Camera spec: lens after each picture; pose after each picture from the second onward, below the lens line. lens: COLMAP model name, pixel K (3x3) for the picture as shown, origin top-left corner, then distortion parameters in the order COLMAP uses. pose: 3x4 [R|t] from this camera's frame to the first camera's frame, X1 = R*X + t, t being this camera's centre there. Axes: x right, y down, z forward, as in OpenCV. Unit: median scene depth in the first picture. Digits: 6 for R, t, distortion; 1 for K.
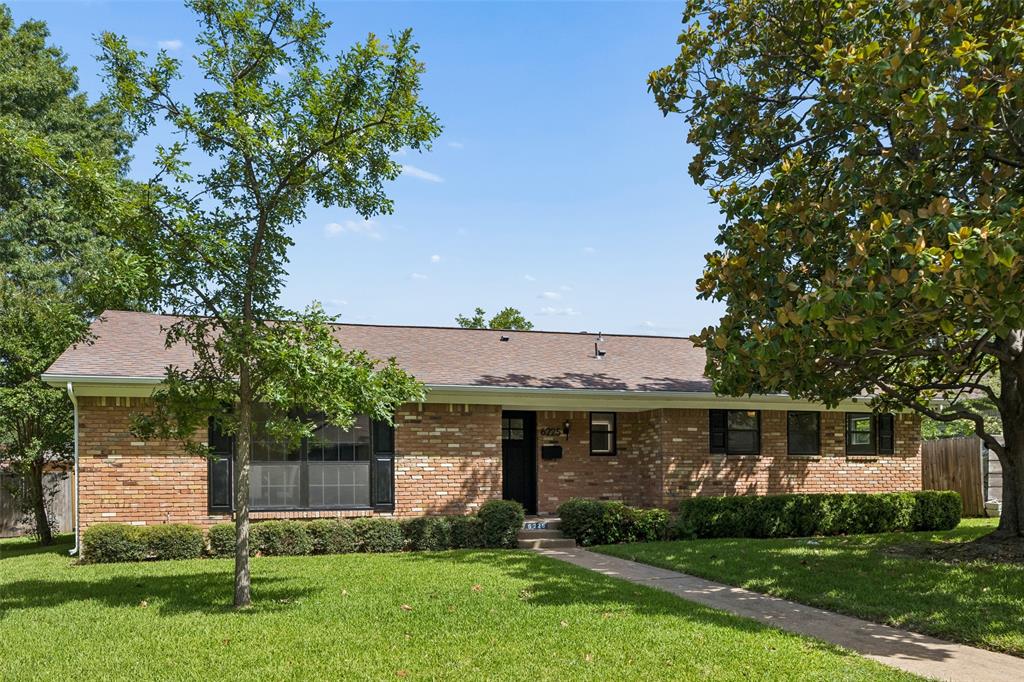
lens RADIAL K [[863.6, 0, 514.8], [0, 863.6, 449.6], [0, 0, 1]] dist [0.001794, -0.002932]
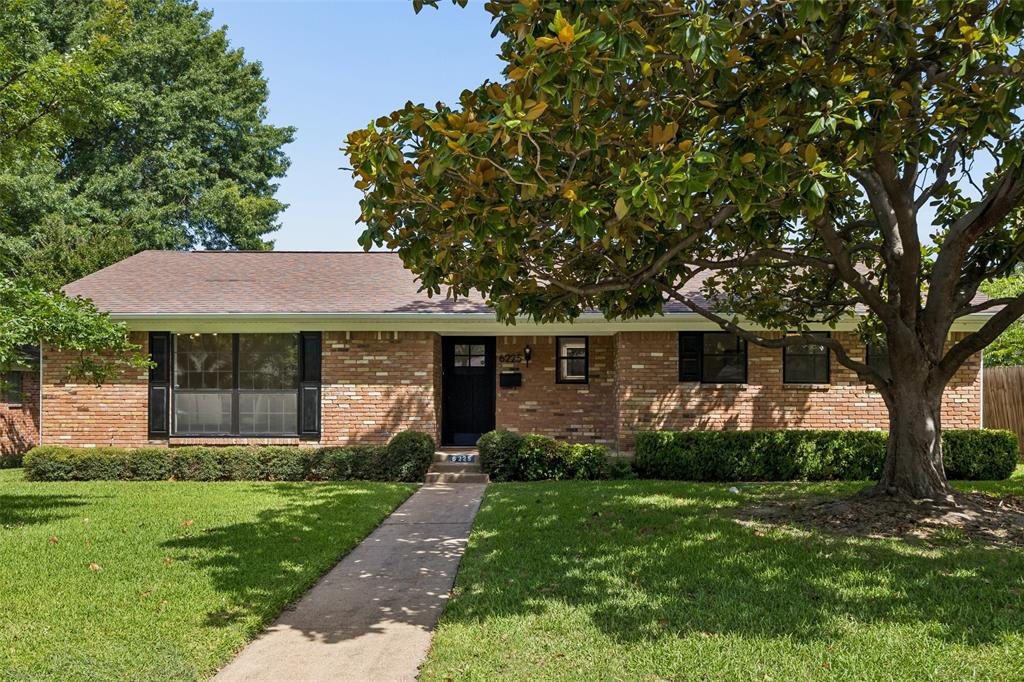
lens RADIAL K [[891.6, 0, 519.6], [0, 891.6, 367.5], [0, 0, 1]] dist [-0.000686, 0.025646]
pose [[0.942849, -0.002877, -0.333209, 0.381141], [0.002720, 0.999996, -0.000938, -0.009772], [0.333211, -0.000022, 0.942852, 0.091343]]
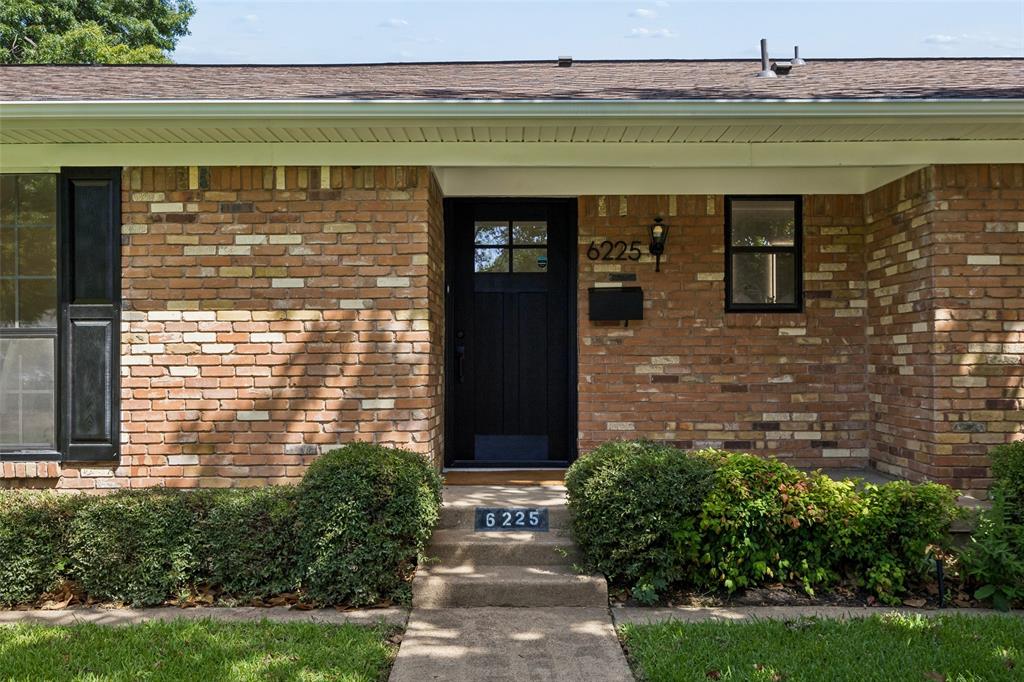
lens RADIAL K [[890.6, 0, 514.6], [0, 890.6, 336.9], [0, 0, 1]] dist [-0.001833, 0.013016]
pose [[0.953116, -0.003517, -0.302584, 0.120983], [0.007141, 0.999915, 0.010872, 0.013178], [0.302520, -0.012523, 0.953061, 0.623055]]
